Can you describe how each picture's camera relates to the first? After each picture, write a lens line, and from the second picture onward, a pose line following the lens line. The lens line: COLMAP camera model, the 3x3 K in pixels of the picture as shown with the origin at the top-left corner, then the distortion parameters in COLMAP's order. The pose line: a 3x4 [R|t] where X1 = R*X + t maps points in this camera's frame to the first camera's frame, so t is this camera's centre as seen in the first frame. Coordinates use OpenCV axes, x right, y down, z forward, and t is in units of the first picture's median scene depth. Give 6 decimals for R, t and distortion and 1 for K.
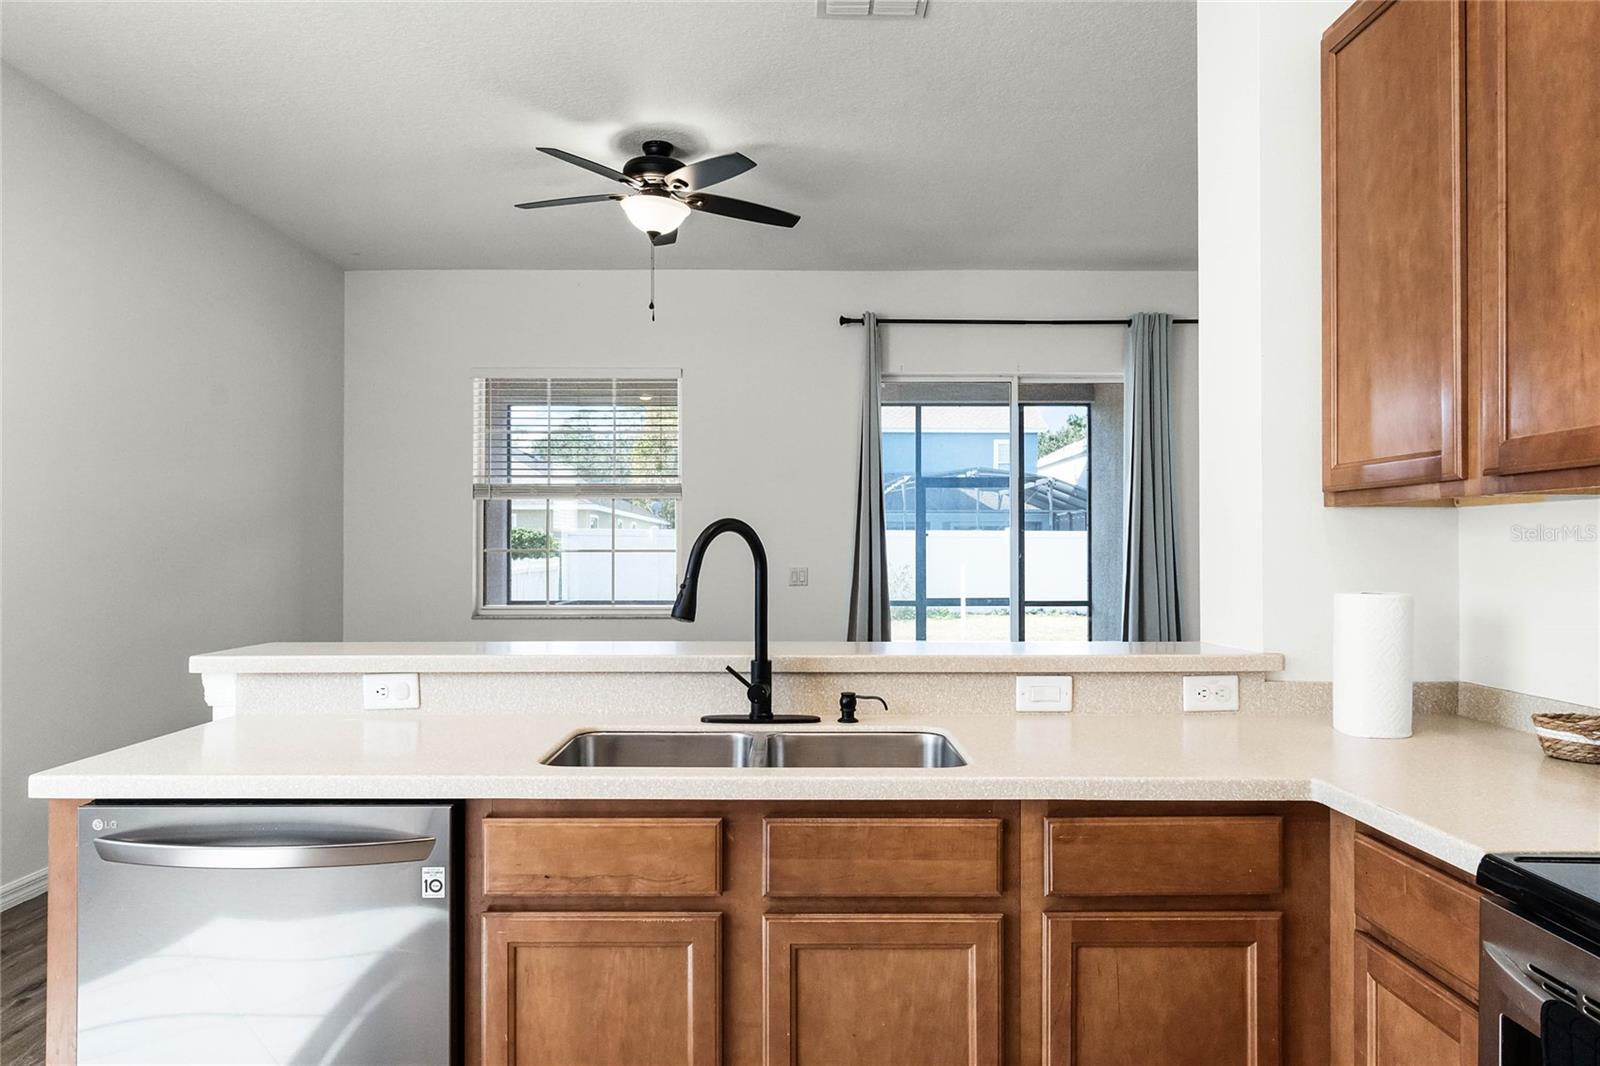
lens RADIAL K [[1075.5, 0, 798.0], [0, 1075.5, 535.5], [0, 0, 1]] dist [0.012299, 0.001286]
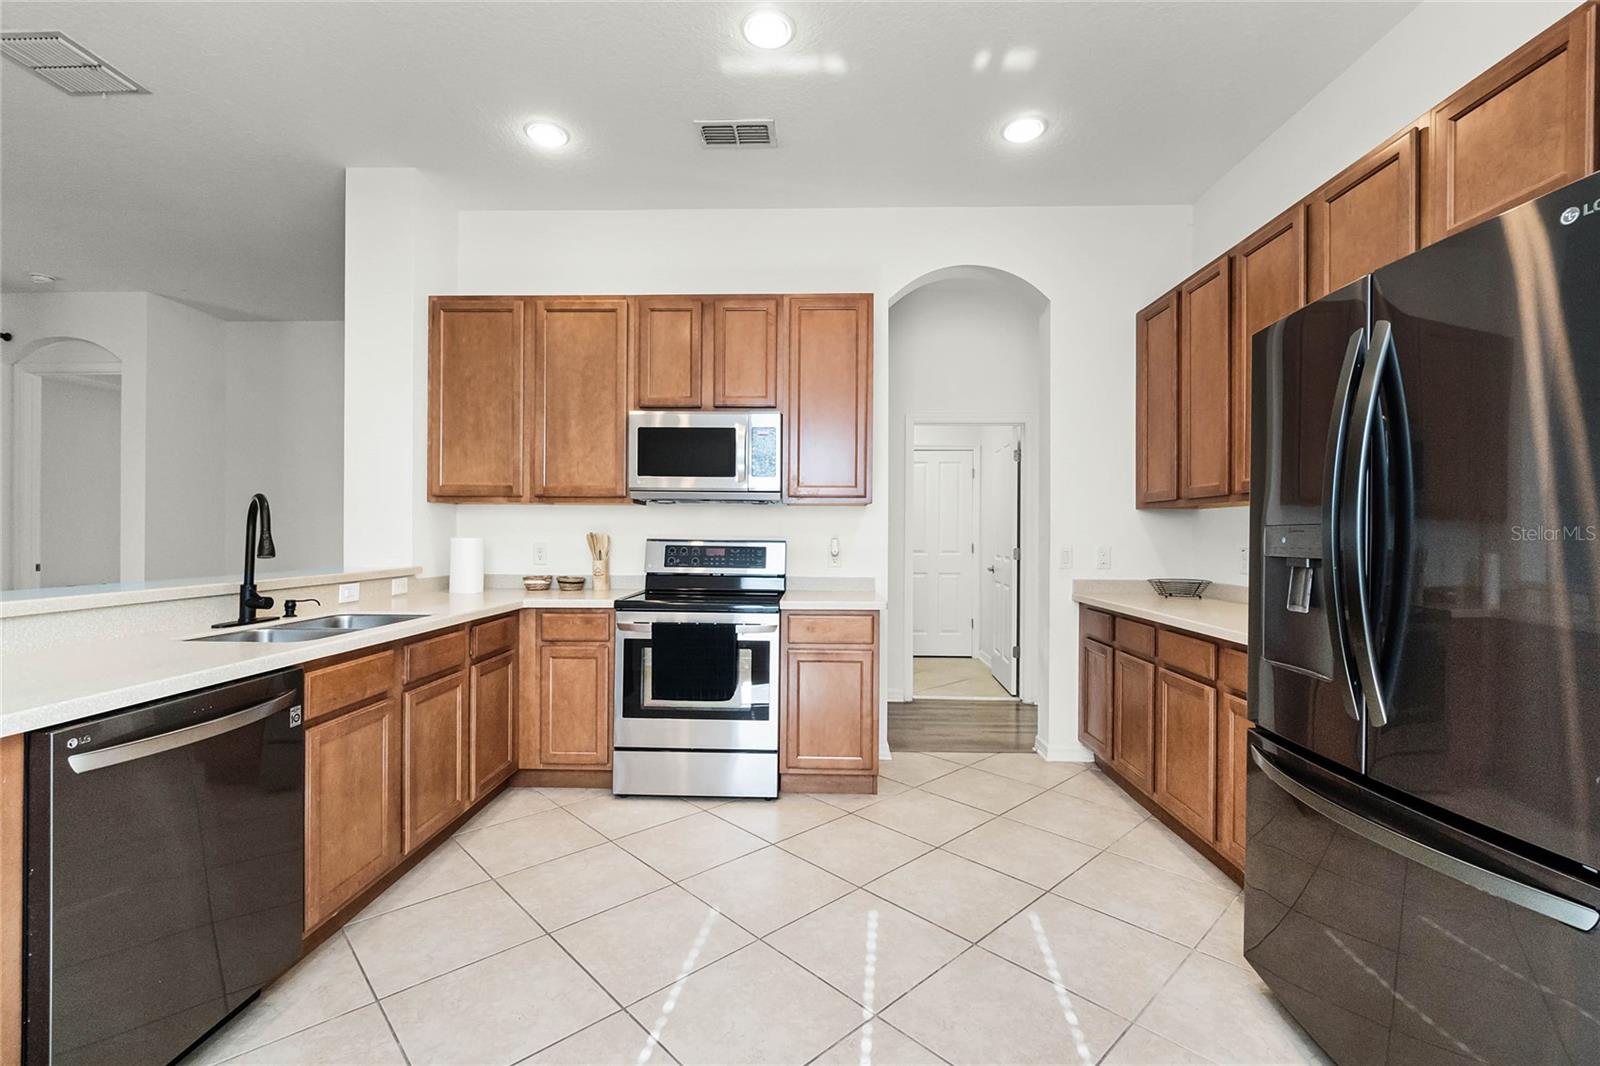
lens RADIAL K [[697.0, 0, 794.1], [0, 697.0, 532.7], [0, 0, 1]] dist [-0.002781, 0.000350]
pose [[0.035068, 0.000623, 0.999385, -1.047417], [-0.018739, 0.999824, 0.000034, 0.026190], [-0.999209, -0.018729, 0.035074, 0.174739]]
